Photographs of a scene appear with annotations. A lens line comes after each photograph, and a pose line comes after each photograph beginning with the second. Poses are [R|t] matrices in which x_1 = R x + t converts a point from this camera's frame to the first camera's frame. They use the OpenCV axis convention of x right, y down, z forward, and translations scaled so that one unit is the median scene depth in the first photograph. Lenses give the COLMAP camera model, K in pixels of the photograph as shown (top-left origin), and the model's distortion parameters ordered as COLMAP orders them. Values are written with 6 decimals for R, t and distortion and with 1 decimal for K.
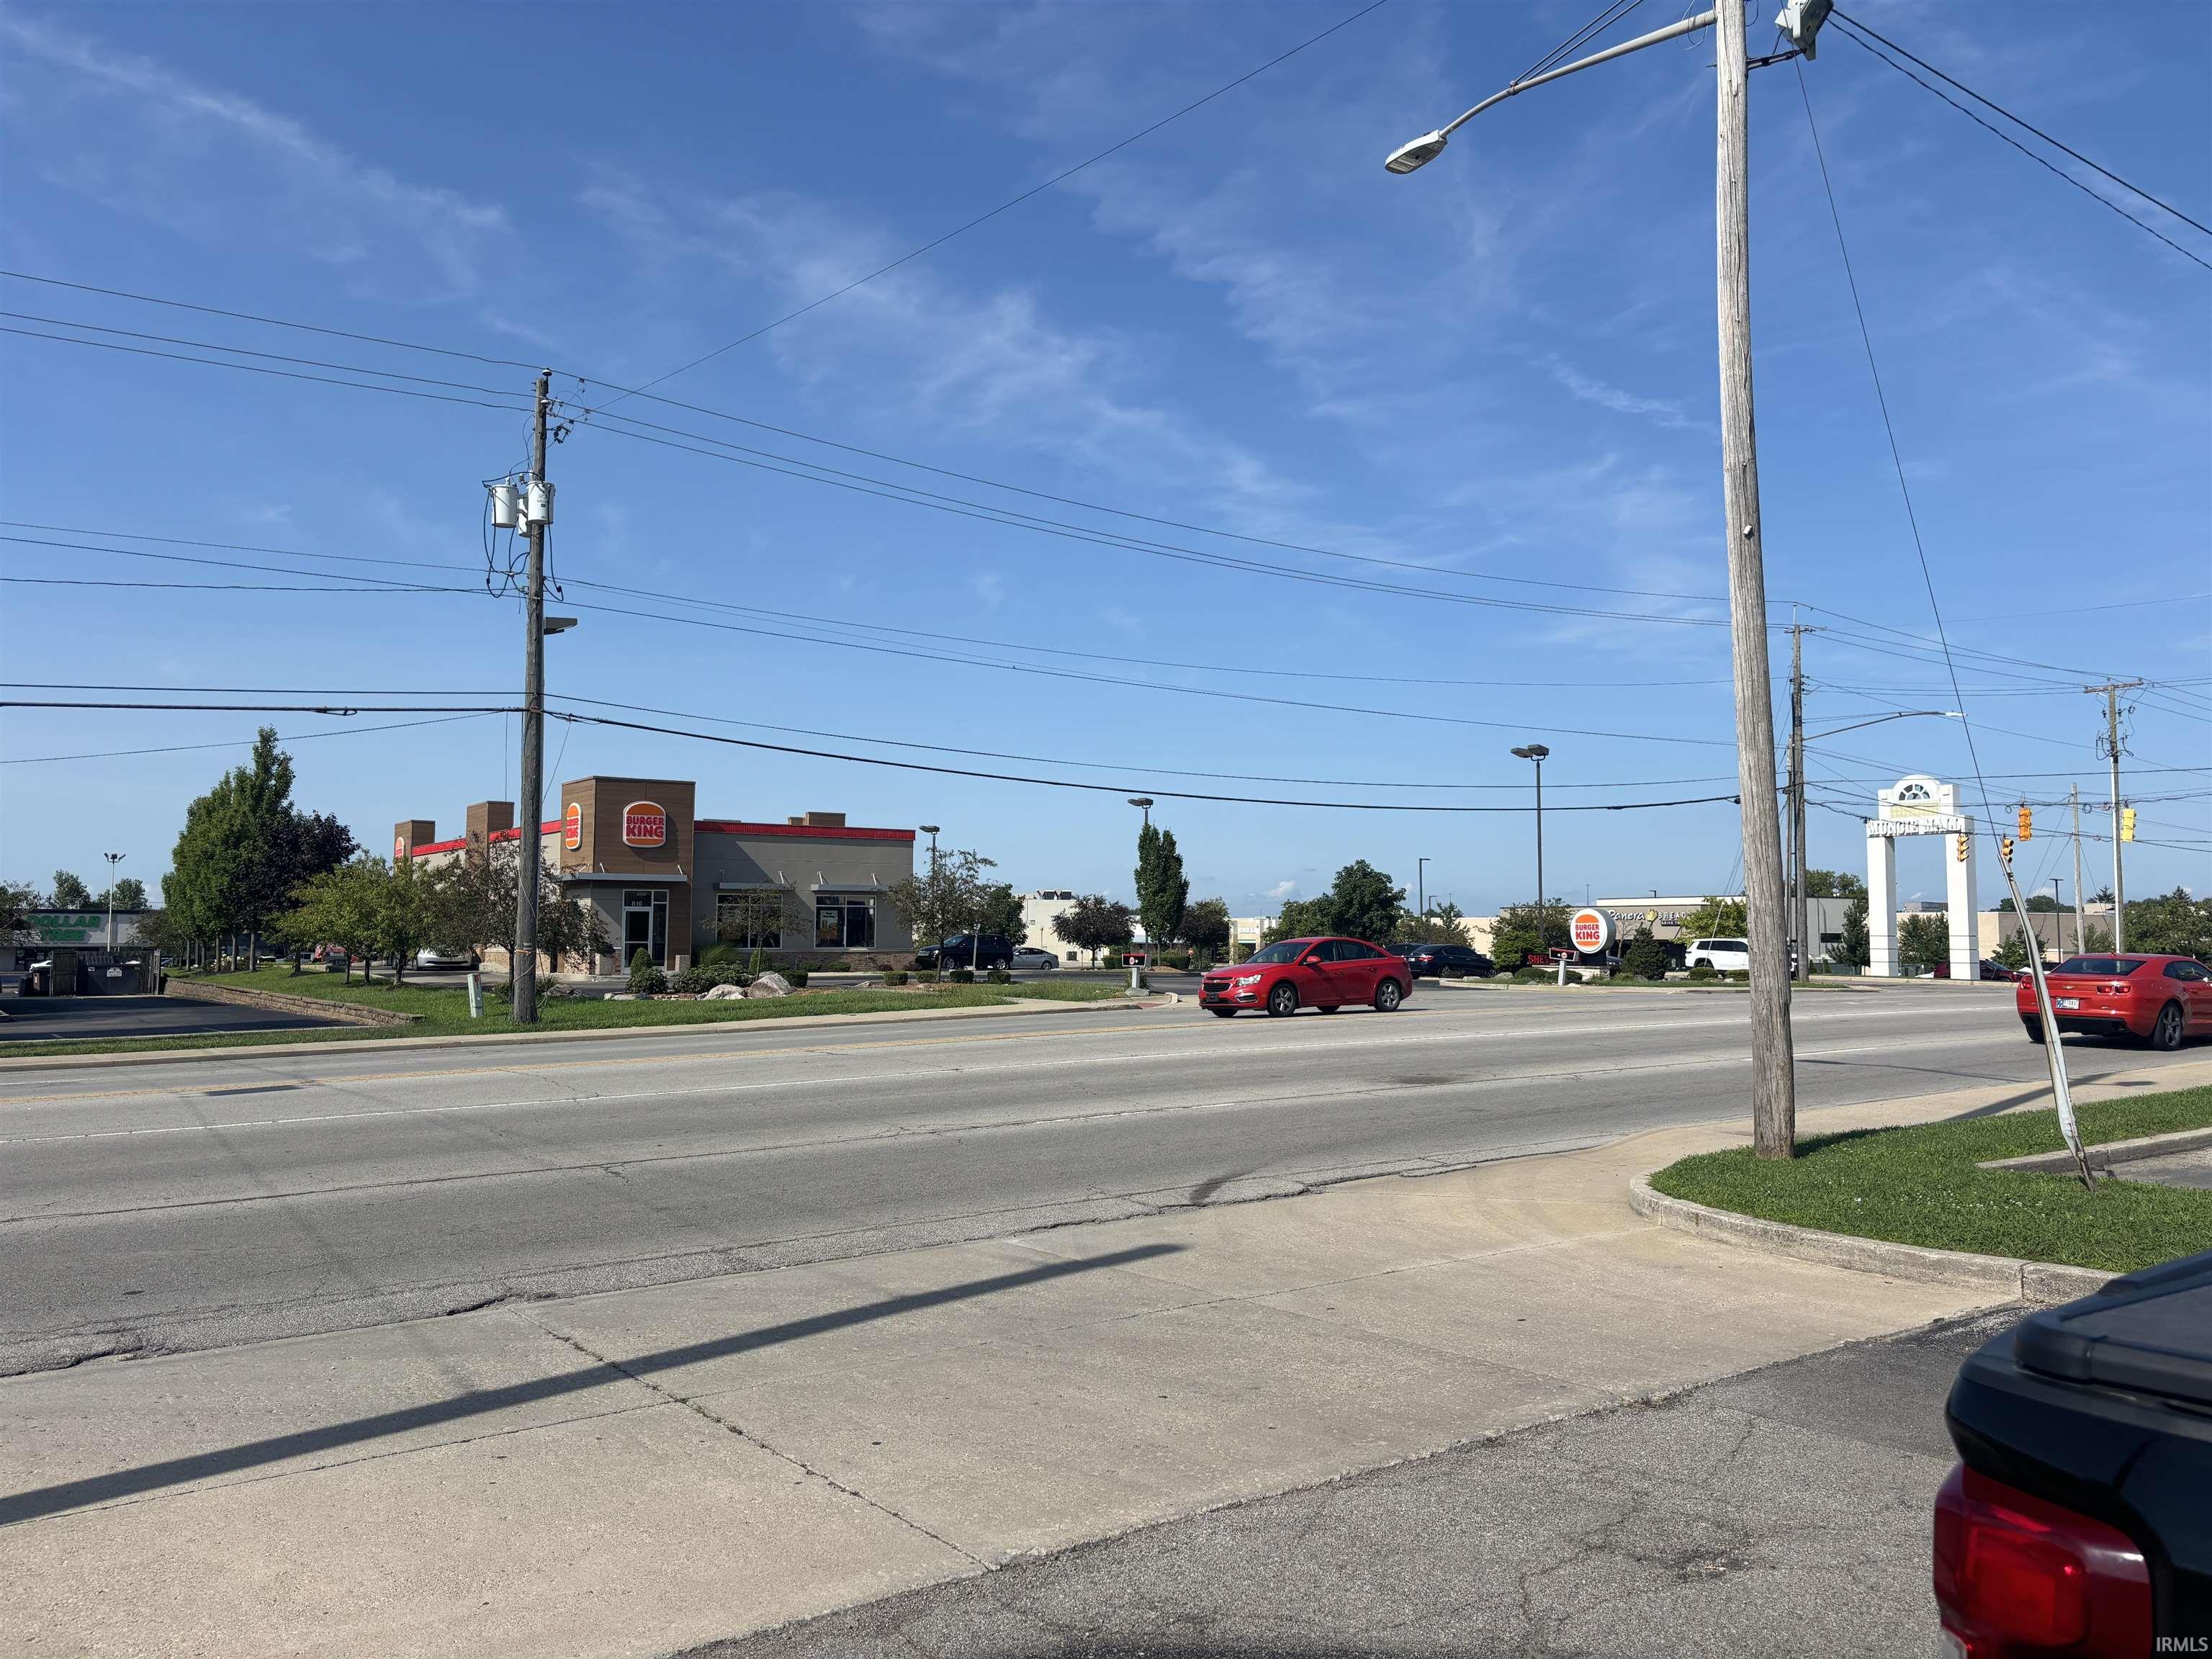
lens RADIAL K [[1638.1, 0, 1107.4], [0, 1638.1, 836.8], [0, 0, 1]] dist [0.041437, -0.055297]
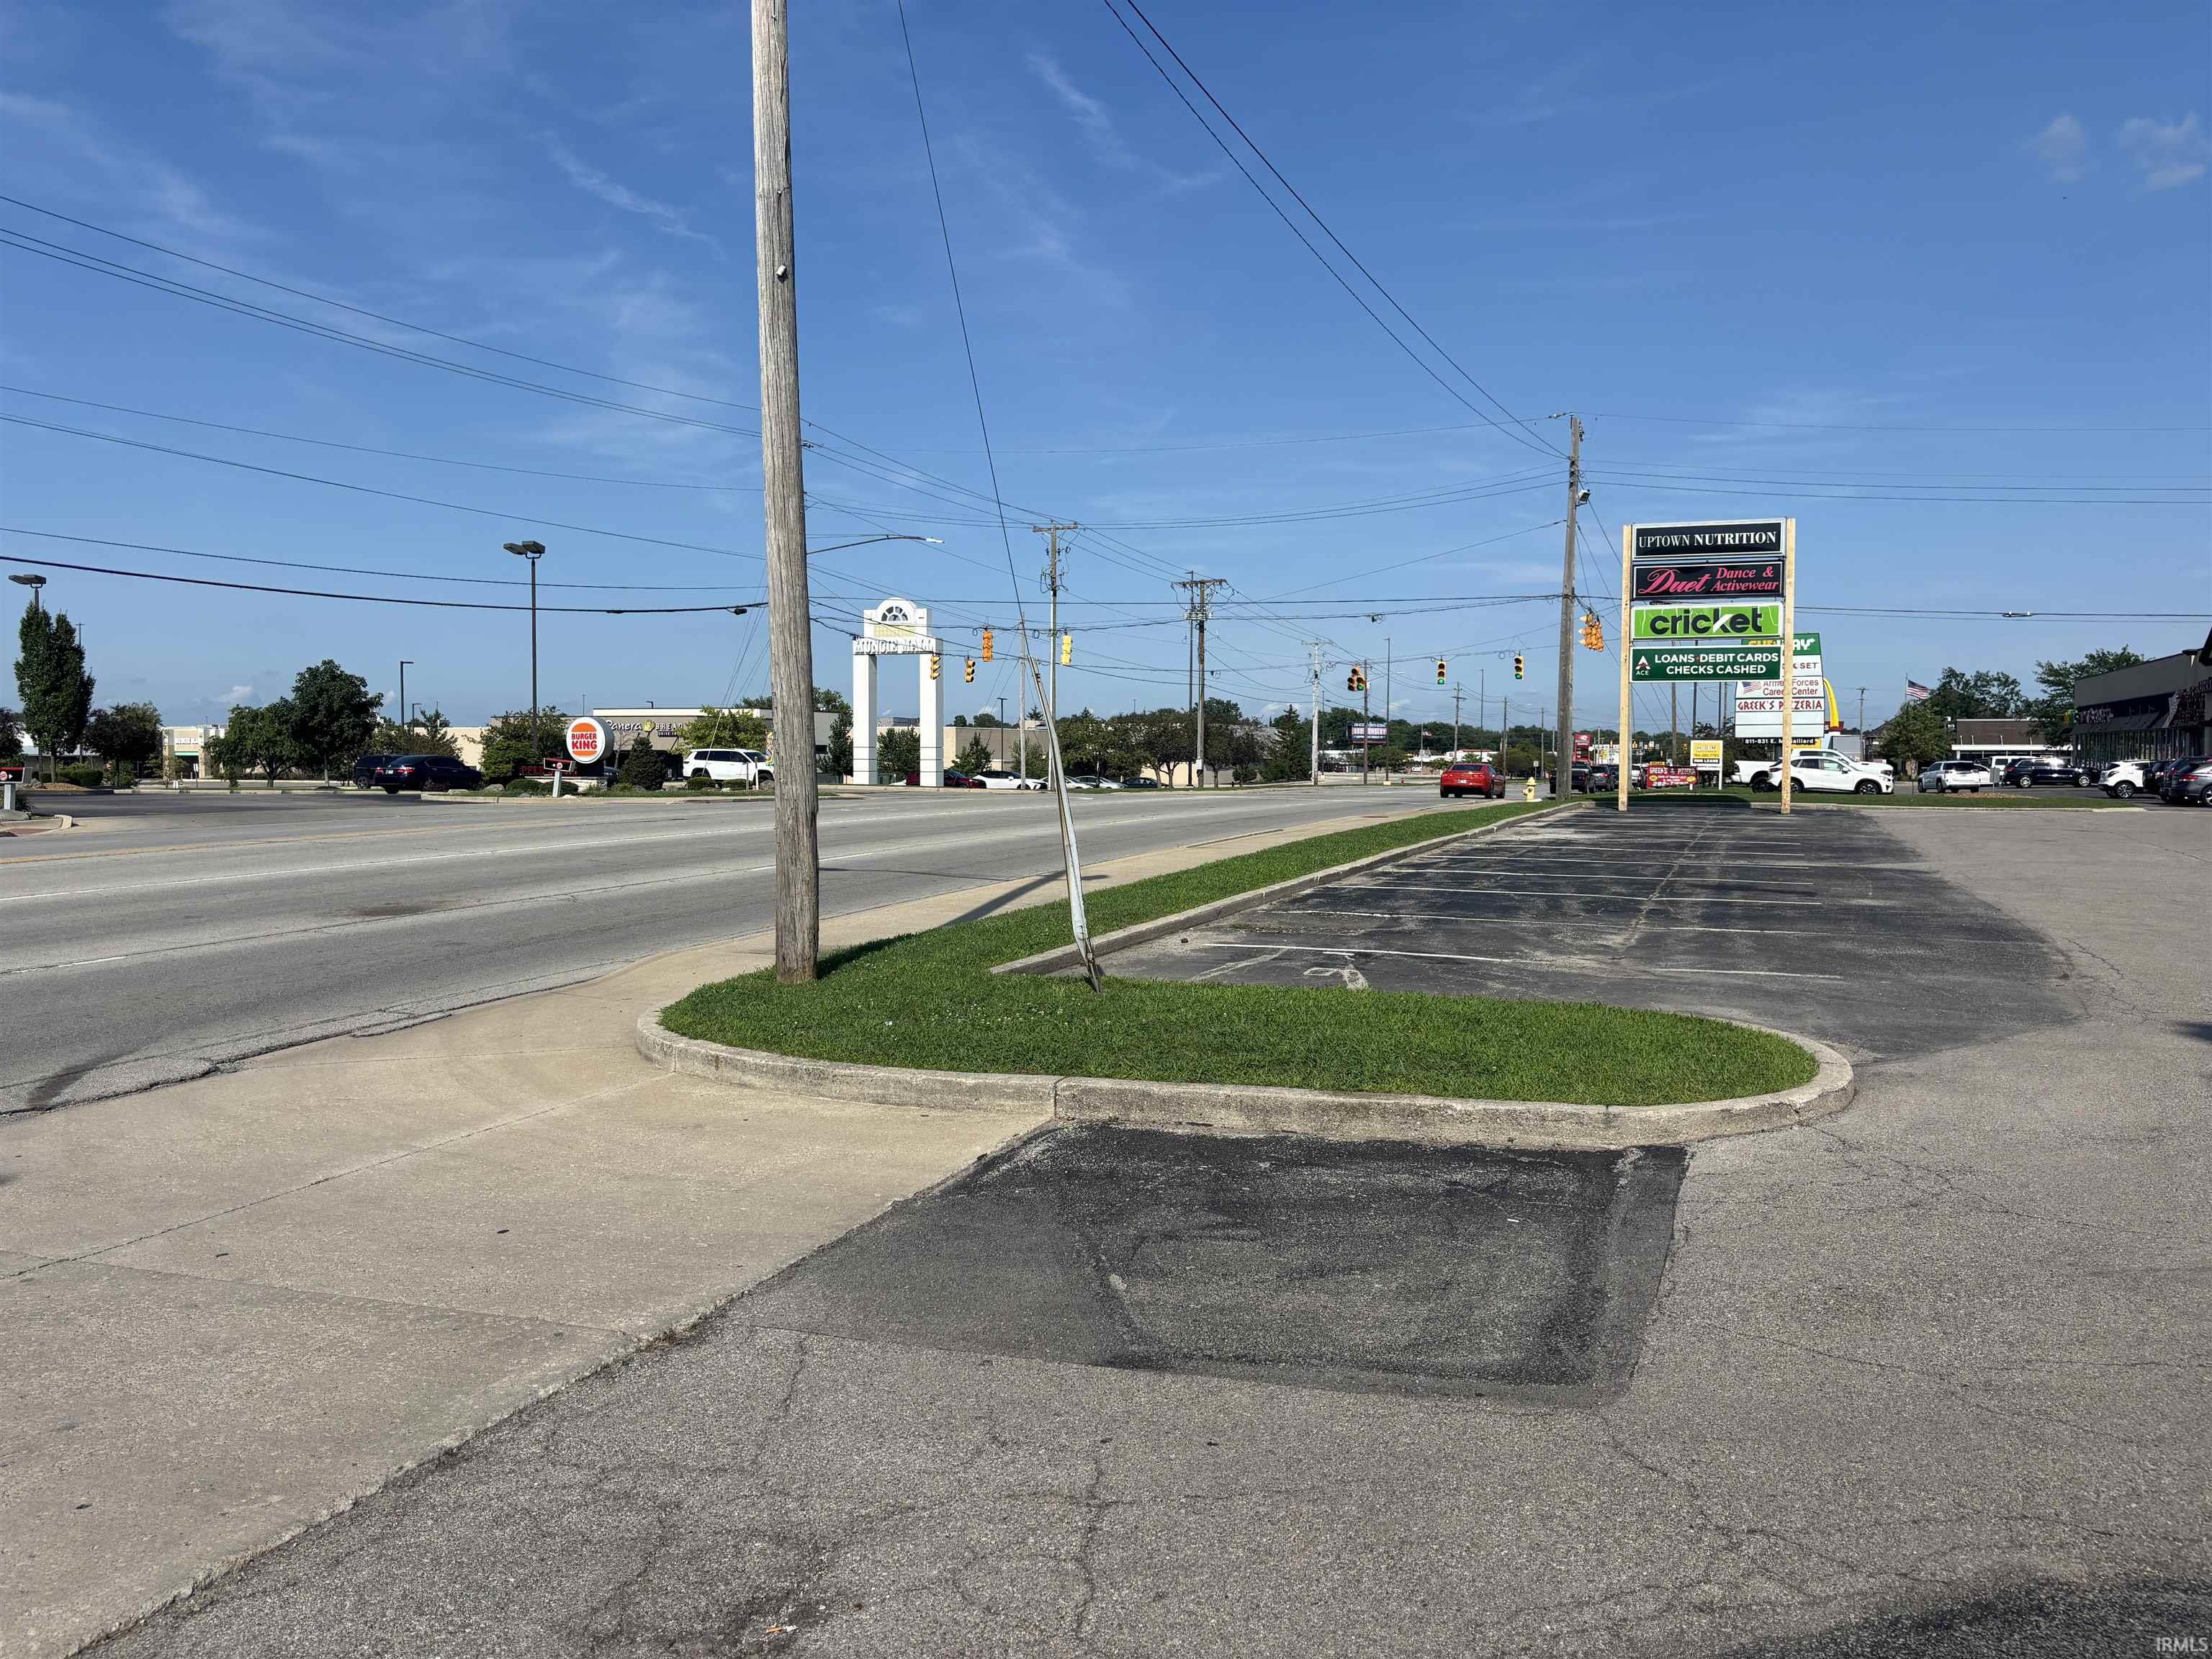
lens RADIAL K [[1638.1, 0, 1129.9], [0, 1638.1, 797.6], [0, 0, 1]] dist [0.041437, -0.055297]
pose [[0.823064, -0.014838, 0.567755, 0.040890], [-0.036551, 0.996203, 0.079023, 0.014706], [-0.566772, -0.085793, 0.819396, 0.153929]]
